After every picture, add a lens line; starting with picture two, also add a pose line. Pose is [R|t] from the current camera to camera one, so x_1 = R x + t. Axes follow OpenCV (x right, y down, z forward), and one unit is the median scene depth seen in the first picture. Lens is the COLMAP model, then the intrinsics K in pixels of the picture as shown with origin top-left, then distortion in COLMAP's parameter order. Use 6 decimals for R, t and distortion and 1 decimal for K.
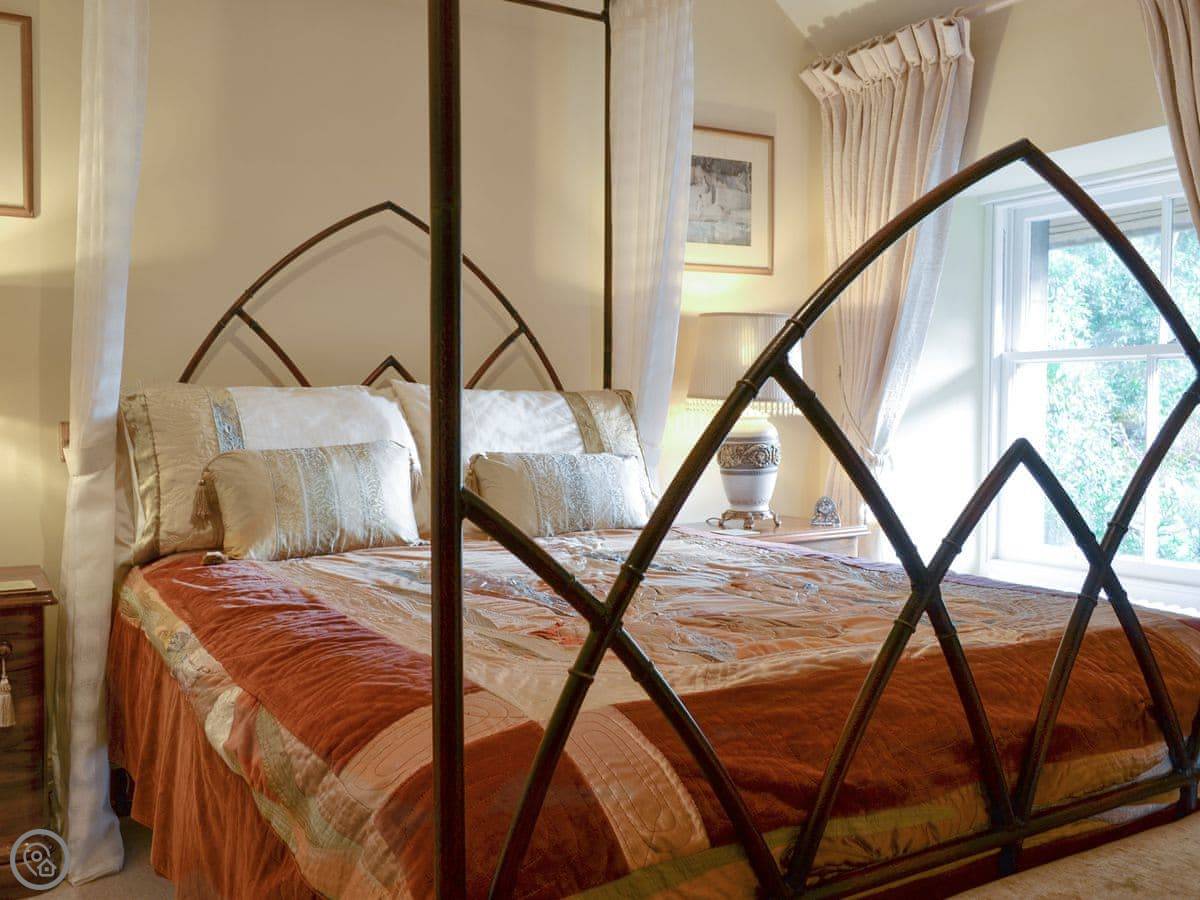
lens RADIAL K [[1083.7, 0, 600.0], [0, 1083.7, 450.0], [0, 0, 1]] dist [-0.005439, 0.009944]
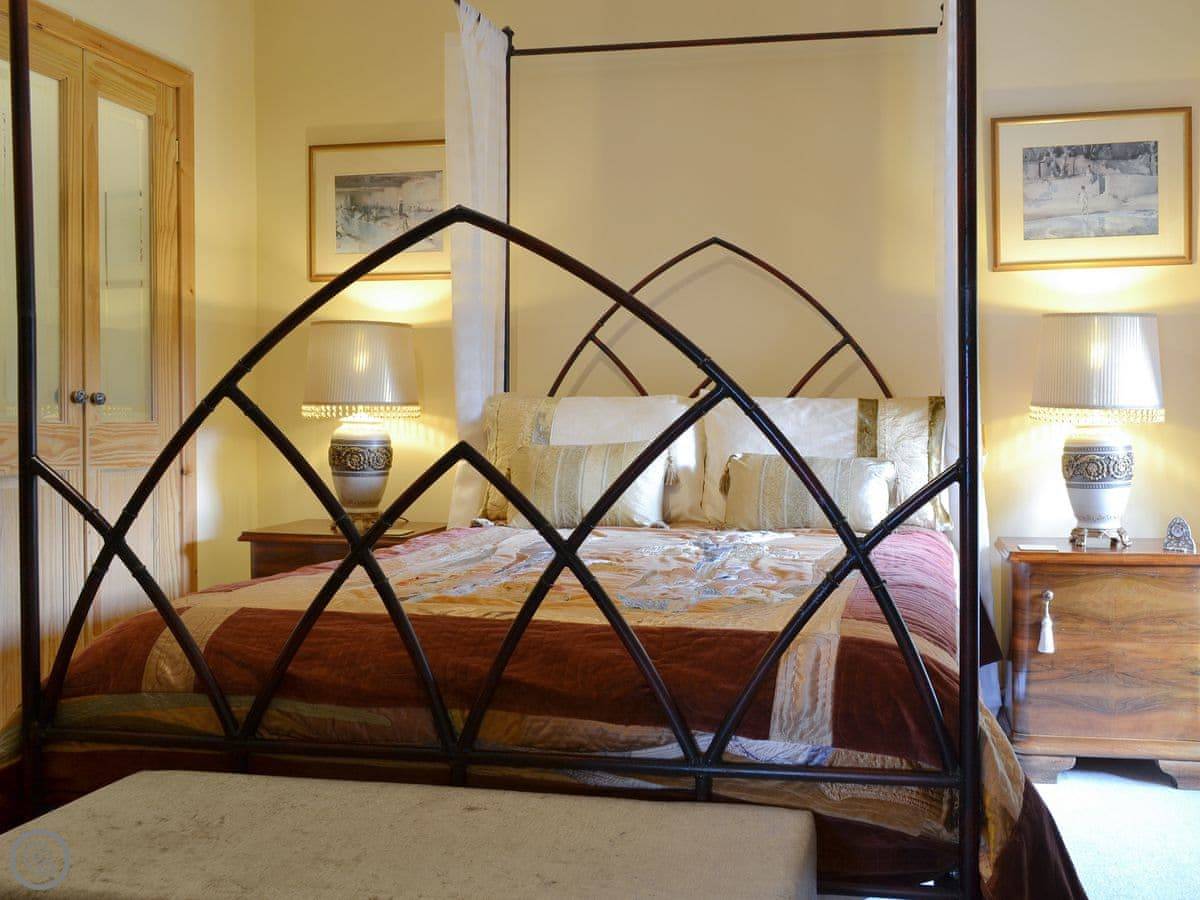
lens RADIAL K [[1055.9, 0, 600.1], [0, 1055.9, 426.5], [0, 0, 1]] dist [-0.007014, 0.001612]
pose [[0.758224, 0.011877, -0.651886, 0.413021], [-0.028489, 0.999483, -0.014927, -0.004287], [0.651372, 0.029890, 0.758170, 0.055189]]
